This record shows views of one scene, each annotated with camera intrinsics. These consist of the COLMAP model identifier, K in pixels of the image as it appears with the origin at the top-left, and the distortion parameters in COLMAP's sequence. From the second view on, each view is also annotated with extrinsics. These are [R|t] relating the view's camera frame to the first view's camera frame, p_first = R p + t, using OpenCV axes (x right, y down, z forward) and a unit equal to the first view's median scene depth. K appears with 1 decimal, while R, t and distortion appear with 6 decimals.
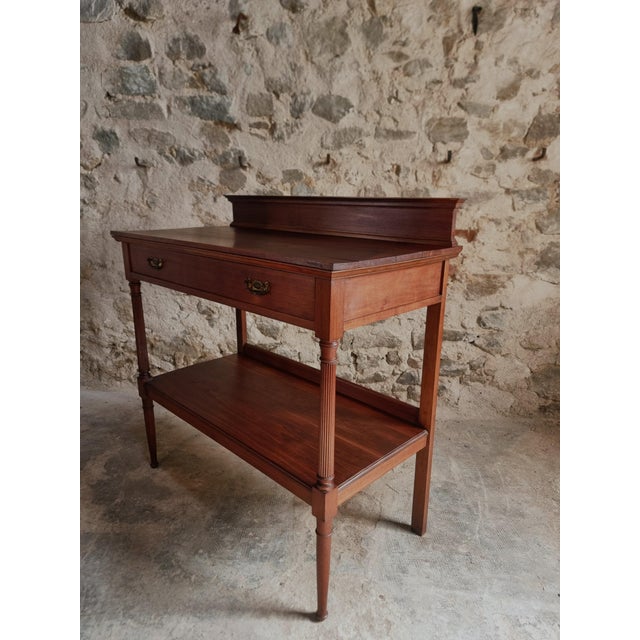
lens RADIAL K [[448.6, 0, 320.4], [0, 448.6, 326.7], [0, 0, 1]] dist [0.039898, -0.044171]
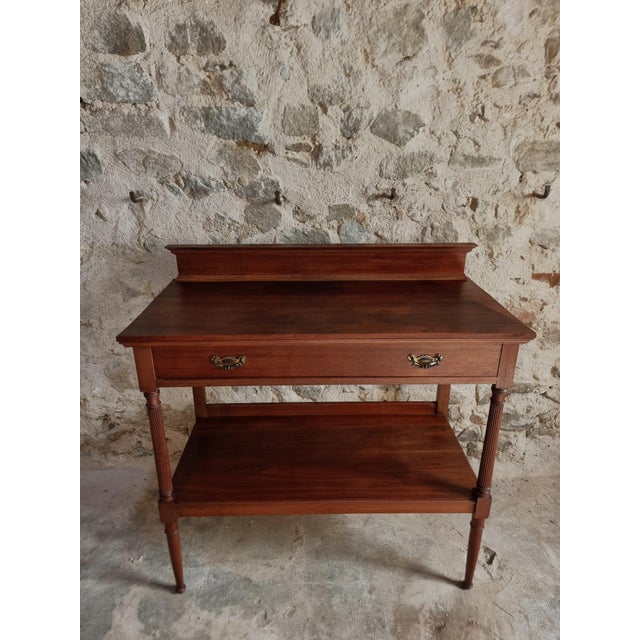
lens RADIAL K [[445.5, 0, 317.2], [0, 445.5, 321.0], [0, 0, 1]] dist [0.050010, -0.054044]
pose [[0.990308, -0.057471, 0.126444, -0.220010], [0.043873, 0.993203, 0.107813, -0.239319], [-0.131781, -0.101220, 0.986098, 0.226005]]
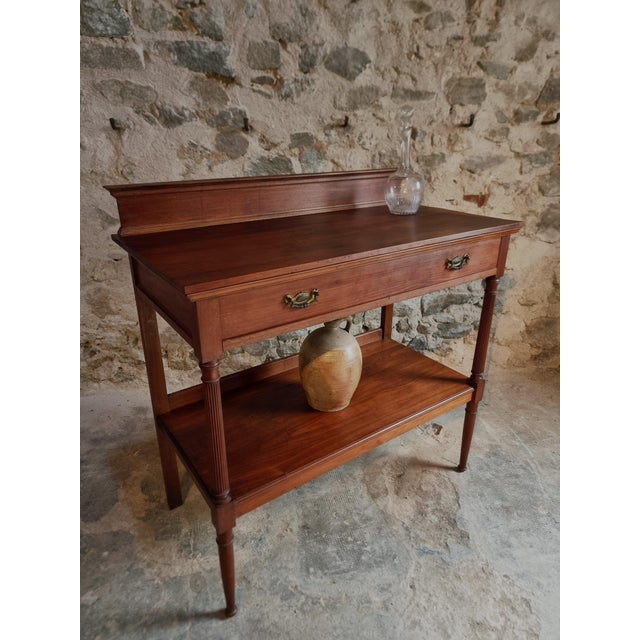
lens RADIAL K [[447.9, 0, 313.0], [0, 447.9, 318.2], [0, 0, 1]] dist [0.047056, -0.052512]
pose [[0.966250, -0.103963, 0.235698, -0.297436], [0.075333, 0.988987, 0.127396, -0.100909], [-0.246347, -0.105341, 0.963440, 0.098904]]
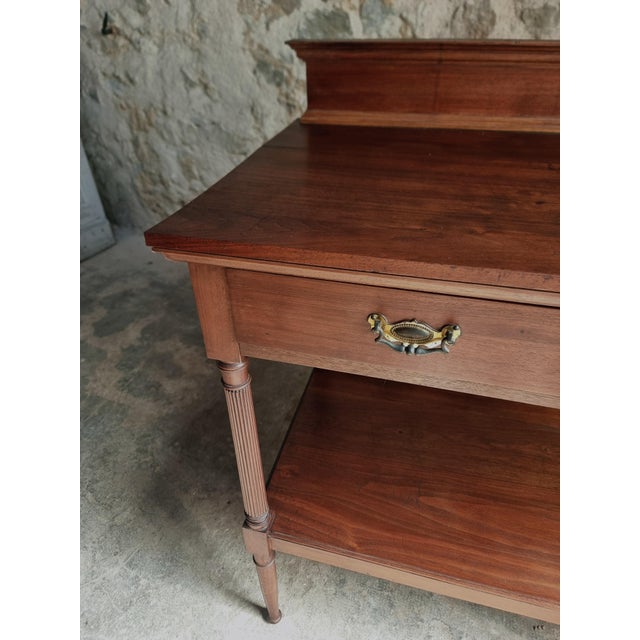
lens RADIAL K [[452.4, 0, 318.5], [0, 452.4, 329.9], [0, 0, 1]] dist [0.036845, -0.049061]
pose [[0.928928, 0.196592, -0.313757, 0.205997], [-0.078886, 0.933026, 0.351054, -0.083972], [0.361758, -0.301353, 0.882223, 0.205259]]
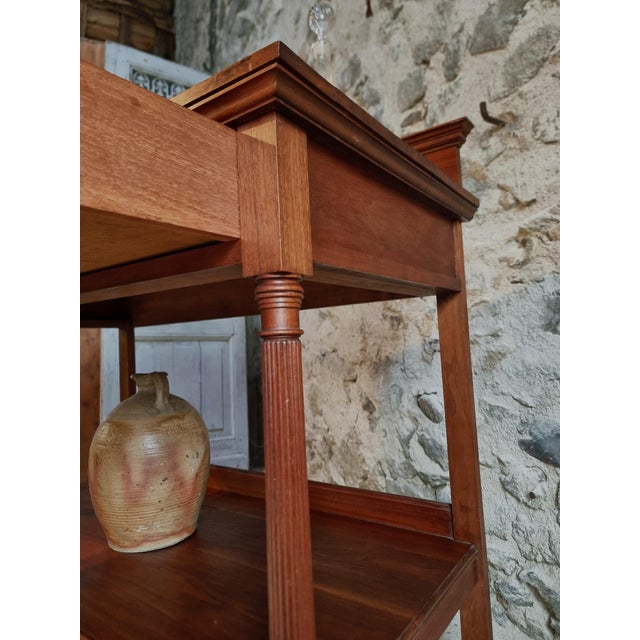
lens RADIAL K [[453.5, 0, 319.4], [0, 453.5, 312.7], [0, 0, 1]] dist [0.047154, -0.047976]
pose [[0.565688, -0.090677, -0.819619, 0.314164], [-0.177325, 0.957307, -0.228297, 0.000451], [0.805328, 0.274483, 0.525458, 0.627093]]
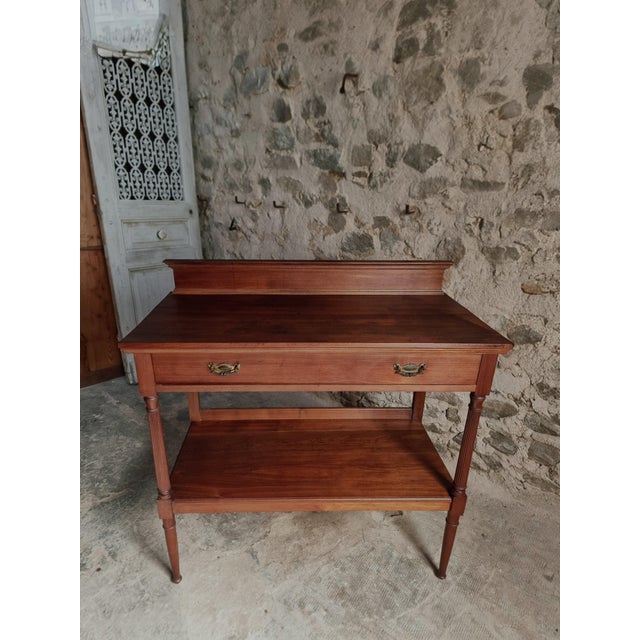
lens RADIAL K [[397.6, 0, 297.7], [0, 397.6, 343.7], [0, 0, 1]] dist [0.052494, -0.059776]
pose [[0.783466, 0.231414, -0.576740, 0.406064], [-0.173381, 0.972624, 0.154733, -0.173768], [0.596758, -0.021232, 0.802140, 0.125097]]
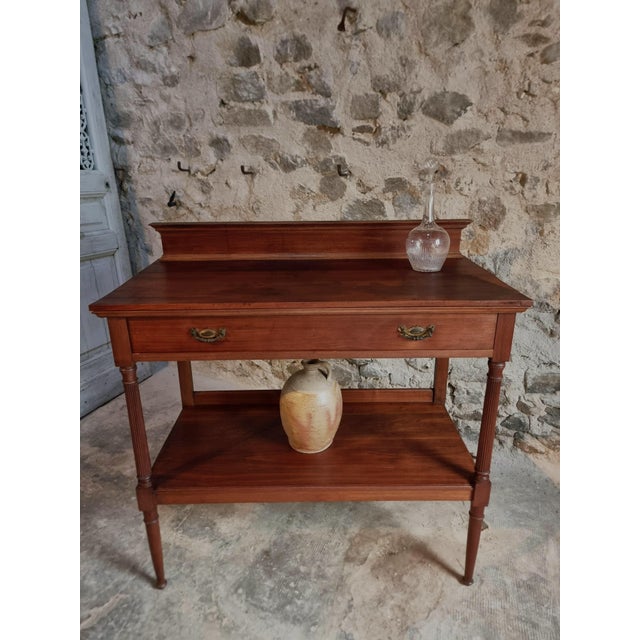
lens RADIAL K [[446.0, 0, 315.6], [0, 446.0, 314.5], [0, 0, 1]] dist [0.052980, -0.056856]
pose [[0.941427, 0.099027, -0.322349, 0.105264], [-0.079559, 0.994150, 0.073055, -0.135171], [0.327698, -0.043131, 0.943798, 0.098520]]
